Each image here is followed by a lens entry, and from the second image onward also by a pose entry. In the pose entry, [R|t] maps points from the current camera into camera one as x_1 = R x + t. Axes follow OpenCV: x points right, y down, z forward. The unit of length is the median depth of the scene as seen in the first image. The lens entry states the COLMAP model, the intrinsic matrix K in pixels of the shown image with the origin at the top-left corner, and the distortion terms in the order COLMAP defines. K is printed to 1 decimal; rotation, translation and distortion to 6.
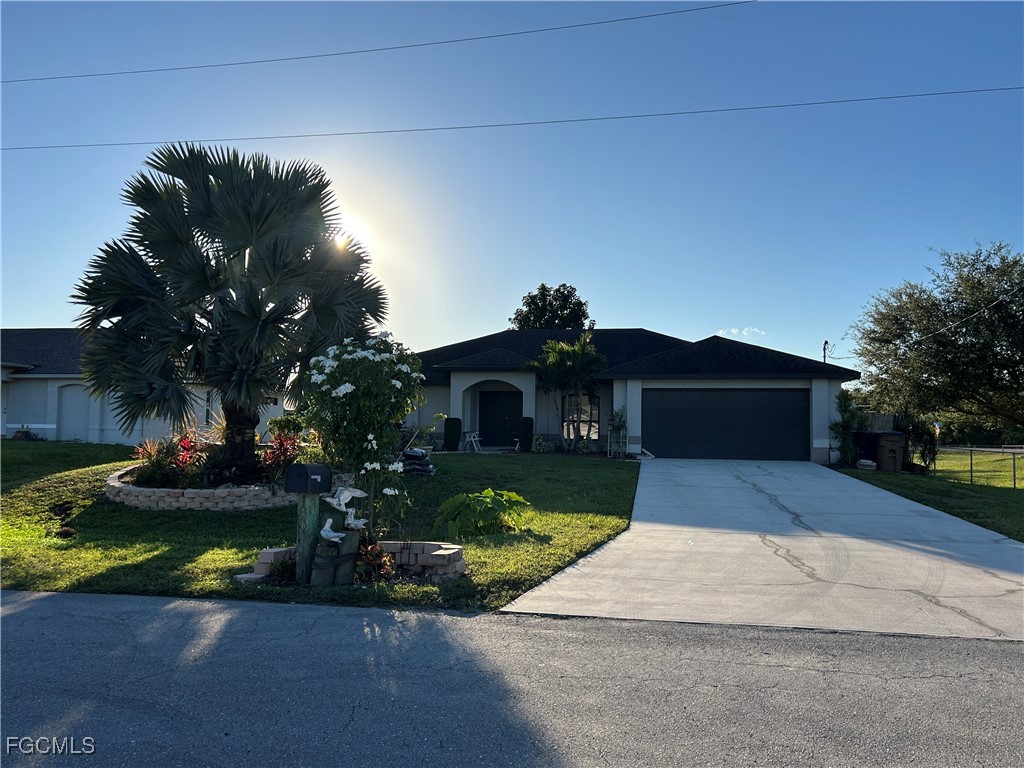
lens RADIAL K [[792.3, 0, 512.0], [0, 792.3, 384.0], [0, 0, 1]] dist [0.061982, -0.004337]
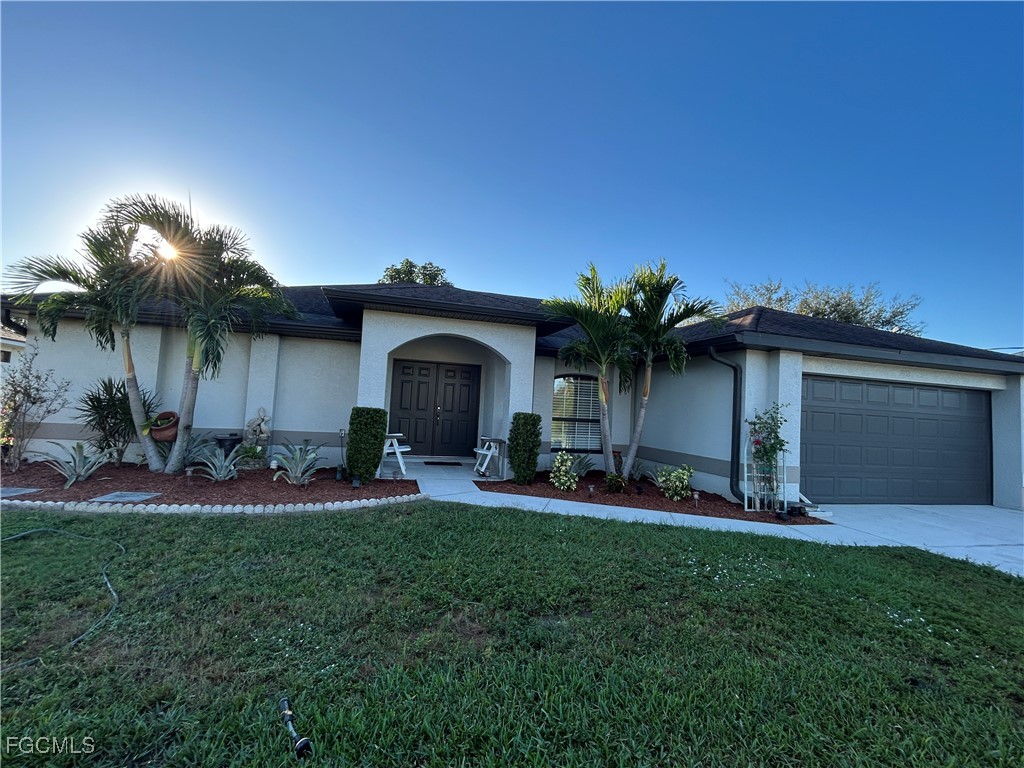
lens RADIAL K [[452.6, 0, 512.0], [0, 452.6, 384.0], [0, 0, 1]] dist [0.015970, -0.000052]
pose [[0.912834, 0.056980, 0.404335, -0.119626], [-0.068632, 0.997539, 0.014367, 0.021785], [-0.402521, -0.040865, 0.914498, 0.815427]]
